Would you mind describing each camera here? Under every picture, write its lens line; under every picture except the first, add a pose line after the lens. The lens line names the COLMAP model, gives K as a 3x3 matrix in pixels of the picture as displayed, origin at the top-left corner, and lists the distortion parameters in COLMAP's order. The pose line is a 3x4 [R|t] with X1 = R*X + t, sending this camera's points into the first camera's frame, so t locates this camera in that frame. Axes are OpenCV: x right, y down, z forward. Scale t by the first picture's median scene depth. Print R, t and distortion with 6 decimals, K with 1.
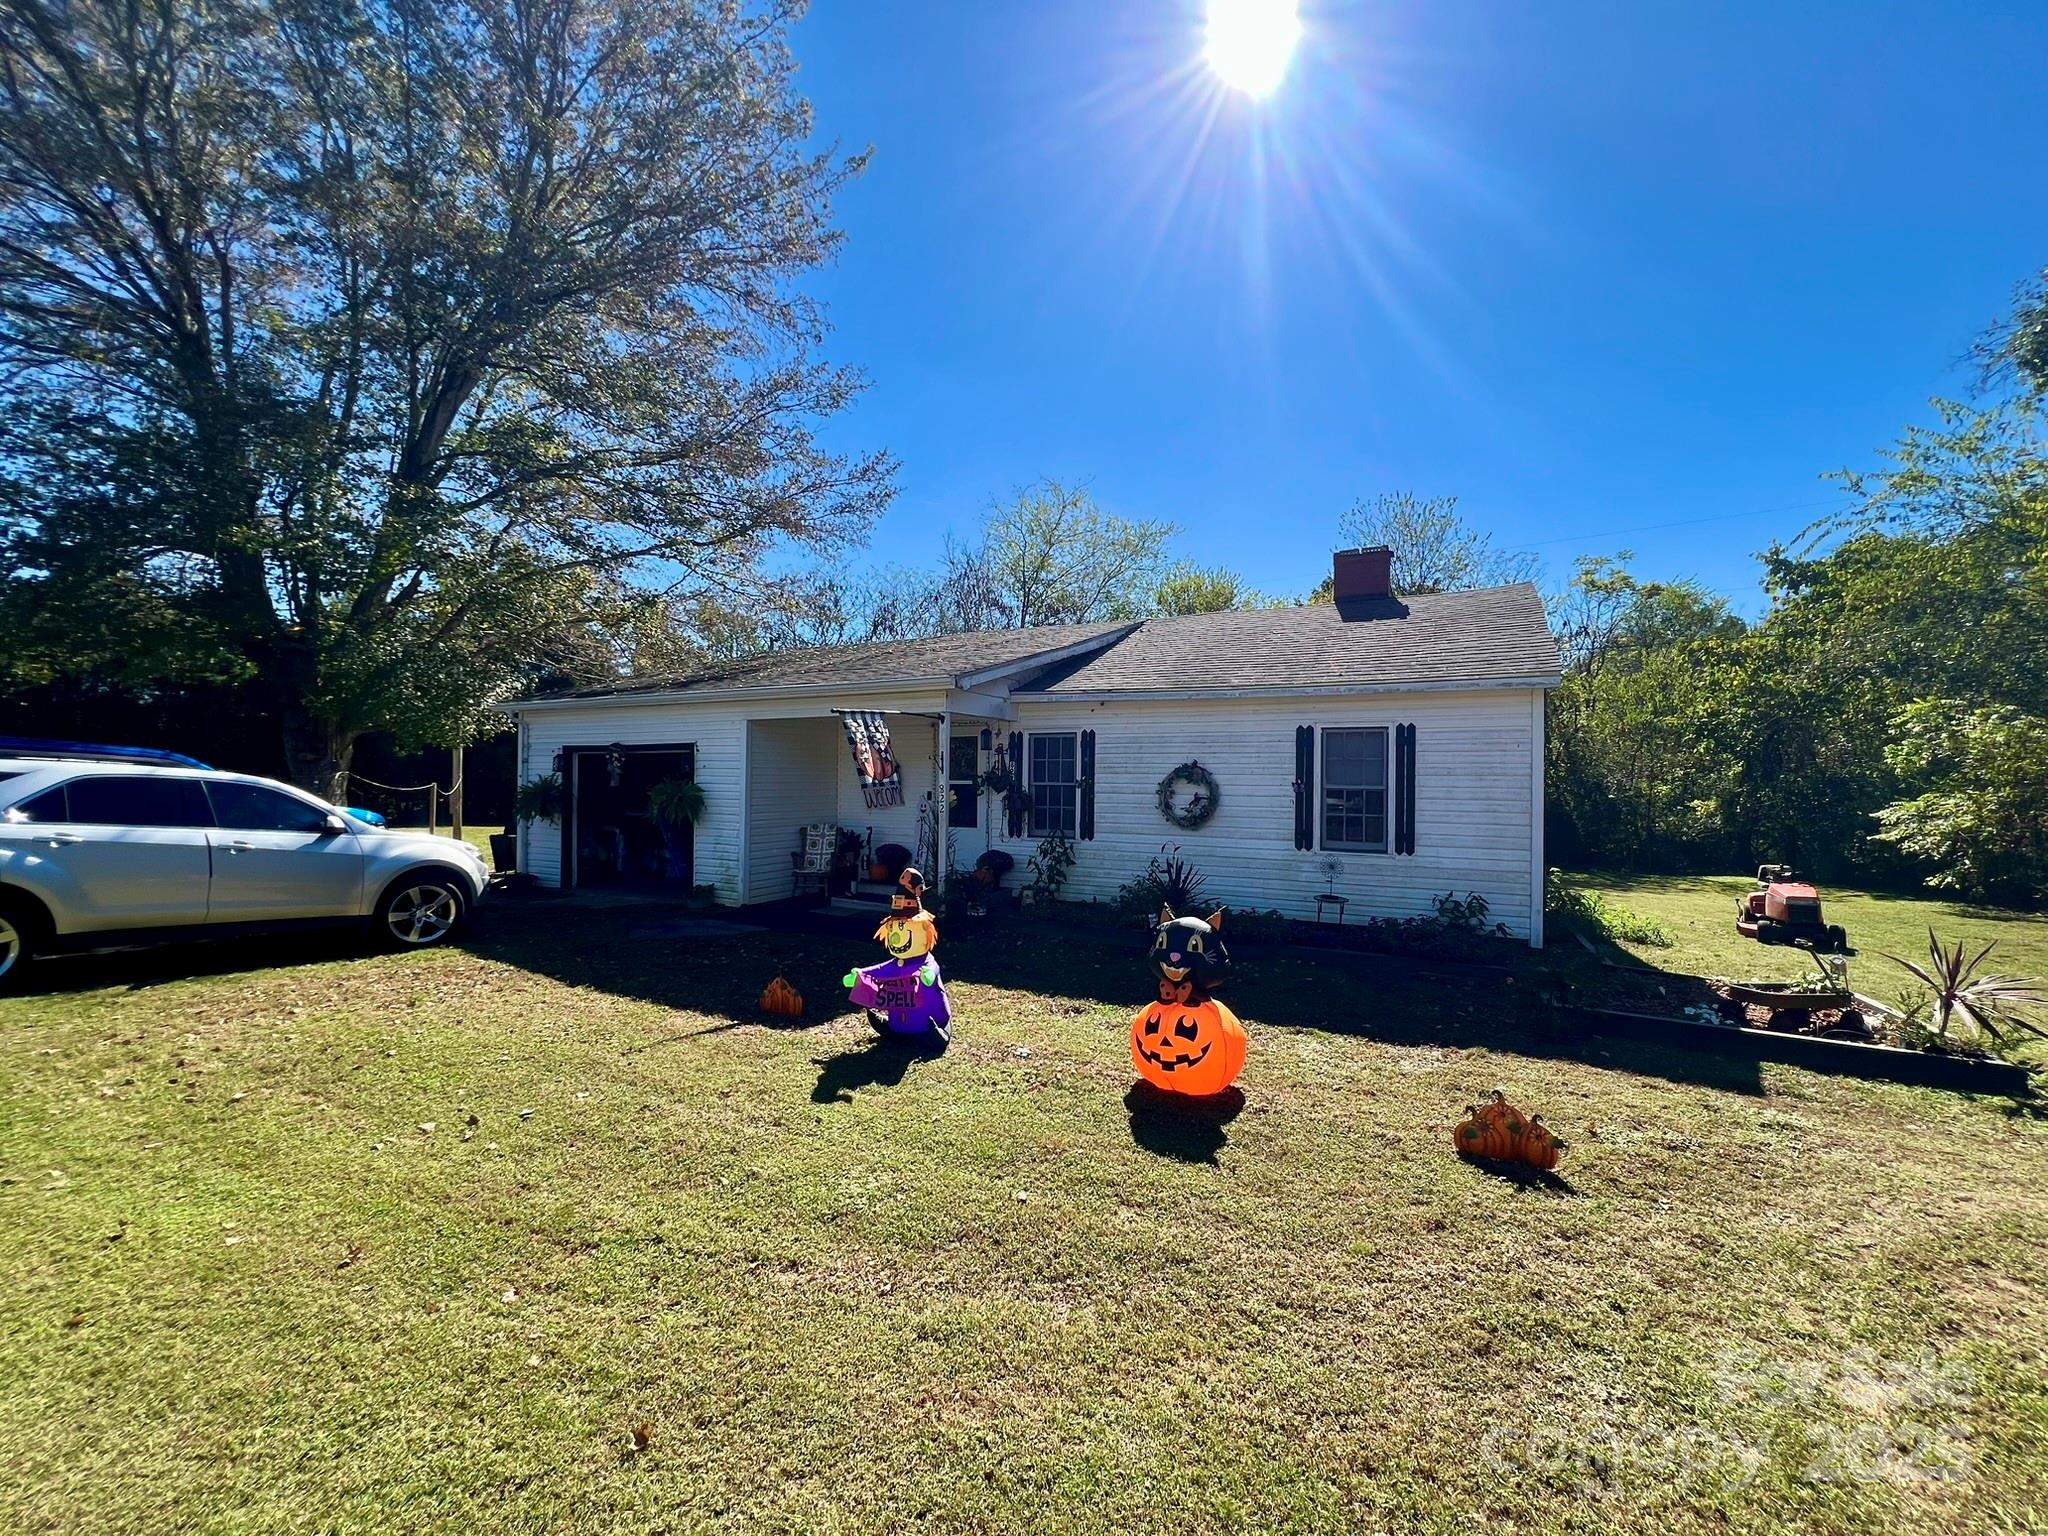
lens RADIAL K [[815.6, 0, 1027.2], [0, 815.6, 769.7], [0, 0, 1]] dist [0.000532, -0.000054]
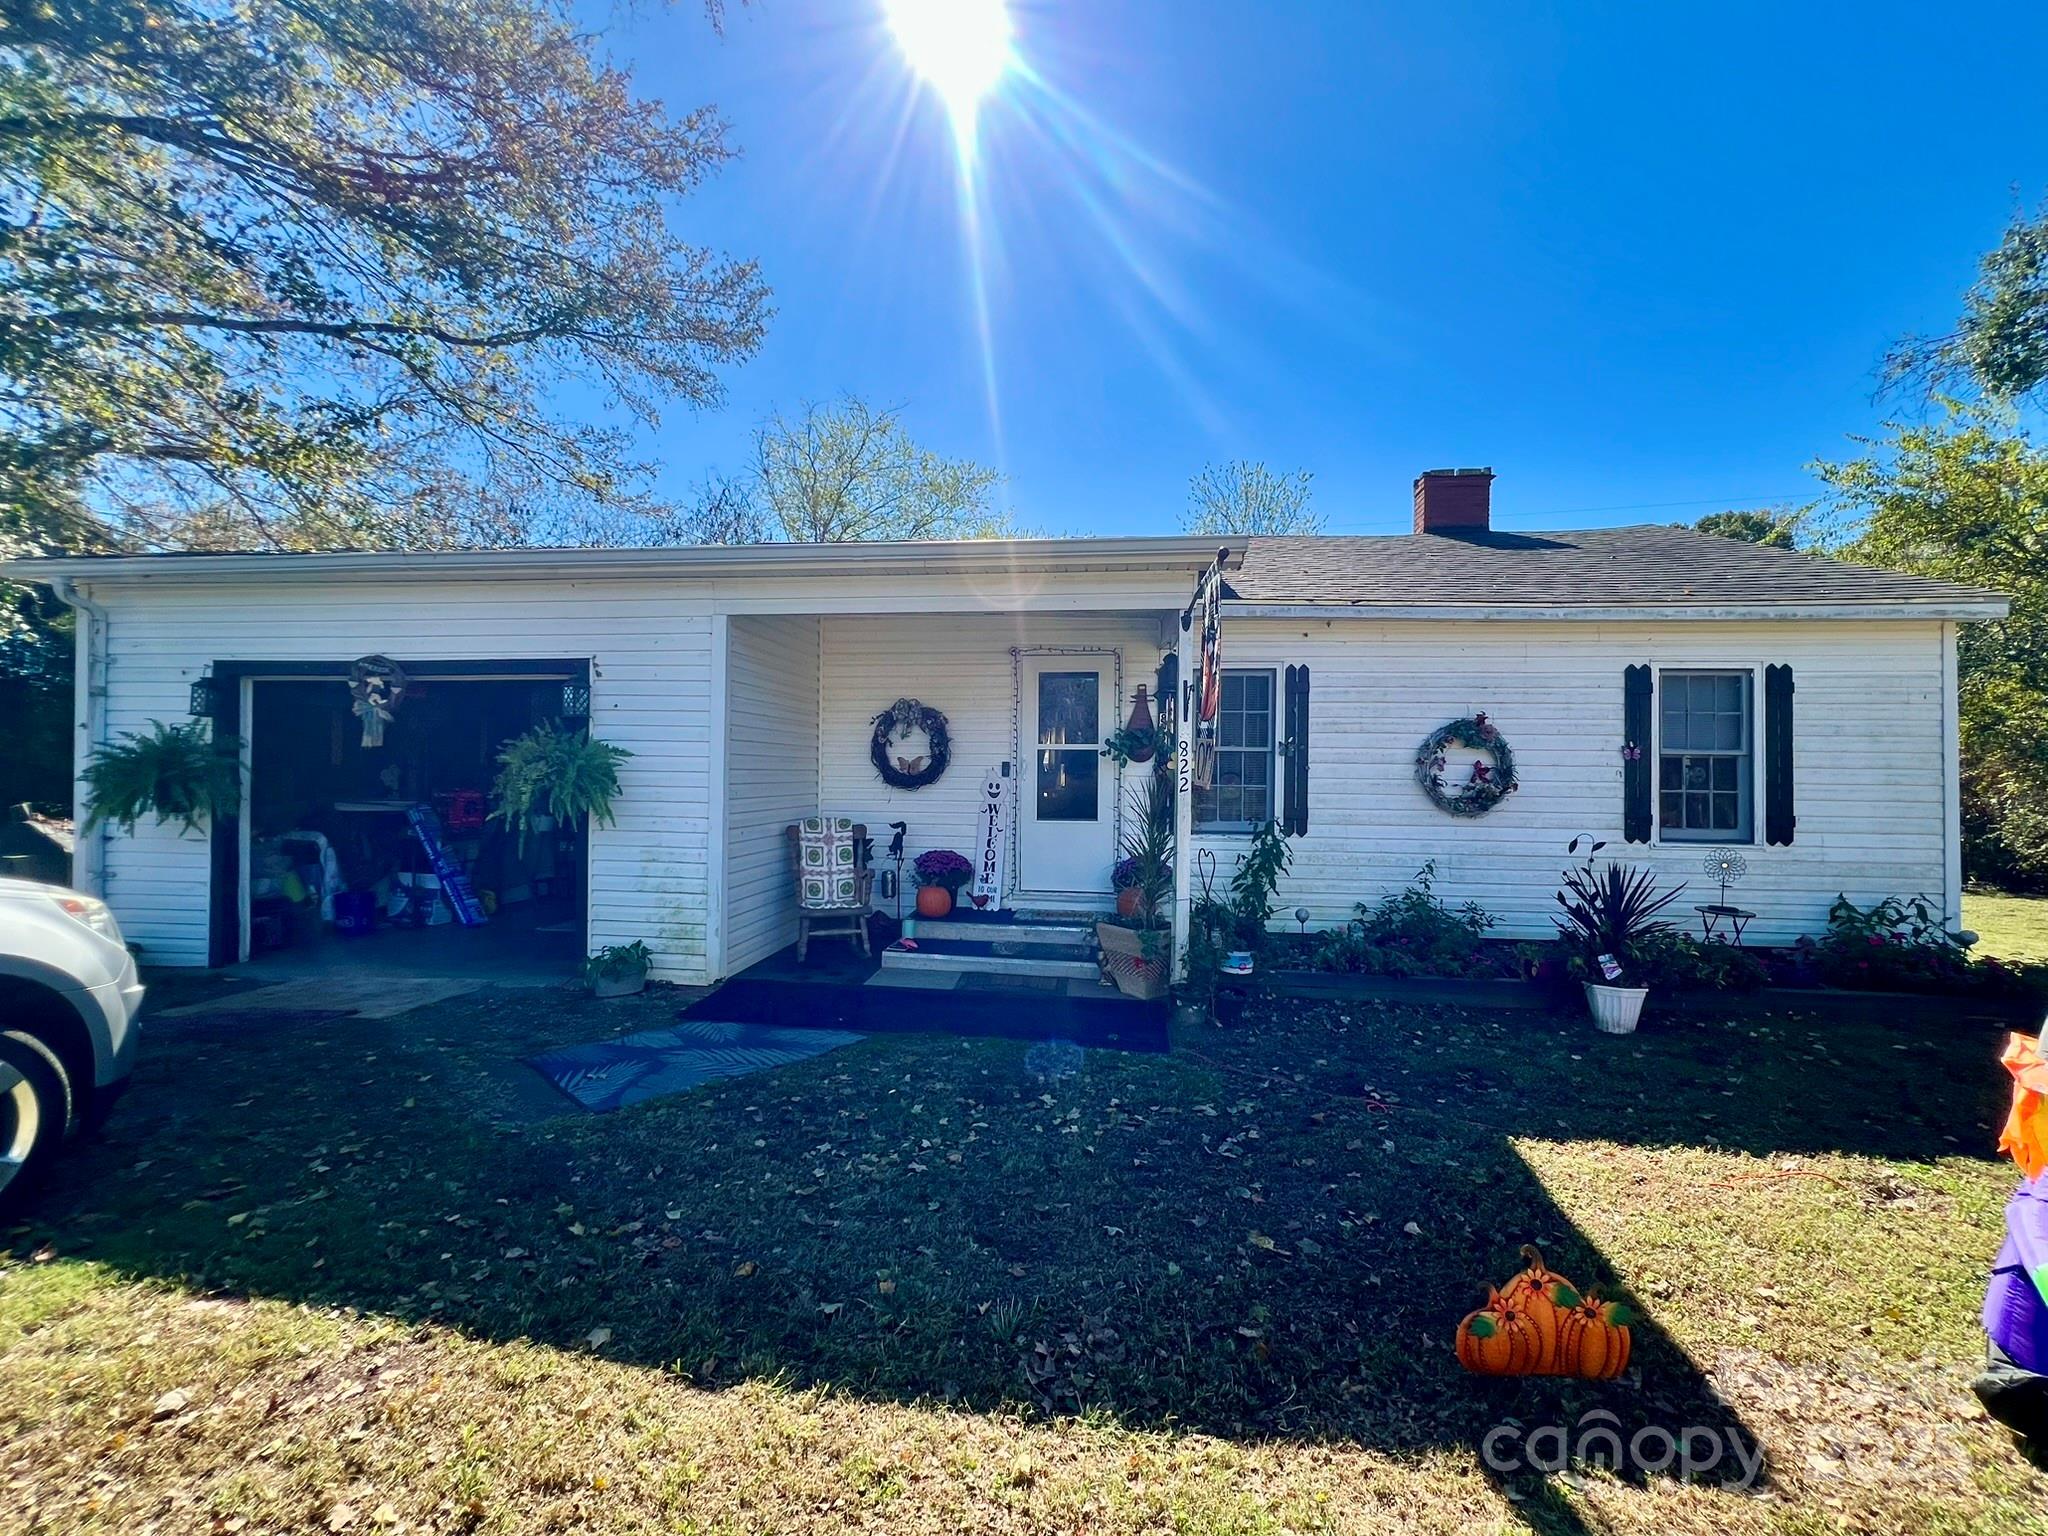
lens RADIAL K [[850.0, 0, 1015.2], [0, 850.0, 770.5], [0, 0, 1]] dist [0.000351, -0.000176]
pose [[0.933528, 0.003887, 0.358483, -0.362104], [-0.006923, 0.999950, 0.007185, 0.030407], [-0.358437, -0.009189, 0.933509, 0.439741]]
